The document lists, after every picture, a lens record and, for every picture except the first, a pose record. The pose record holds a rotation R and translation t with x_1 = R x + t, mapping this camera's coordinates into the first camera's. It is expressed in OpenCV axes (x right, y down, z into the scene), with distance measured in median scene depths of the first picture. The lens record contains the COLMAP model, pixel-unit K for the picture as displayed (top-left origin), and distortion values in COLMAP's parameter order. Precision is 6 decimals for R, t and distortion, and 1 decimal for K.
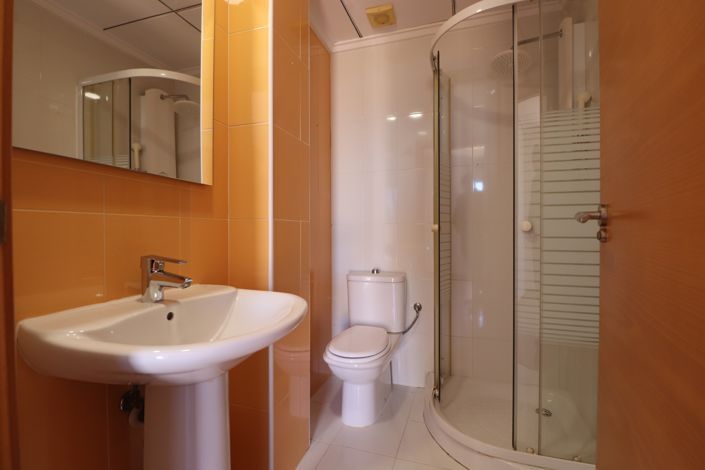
lens RADIAL K [[325.7, 0, 355.1], [0, 325.7, 233.3], [0, 0, 1]] dist [0.002215, -0.012772]
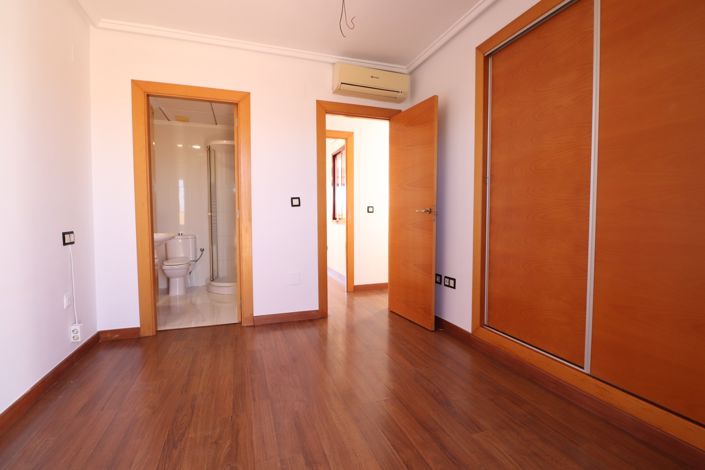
lens RADIAL K [[325.7, 0, 355.1], [0, 325.7, 233.3], [0, 0, 1]] dist [0.002215, -0.012772]
pose [[0.787045, -0.034546, 0.615928, -0.346286], [-0.001604, 0.998313, 0.058041, -0.010407], [-0.616894, -0.046669, 0.785662, -1.364970]]
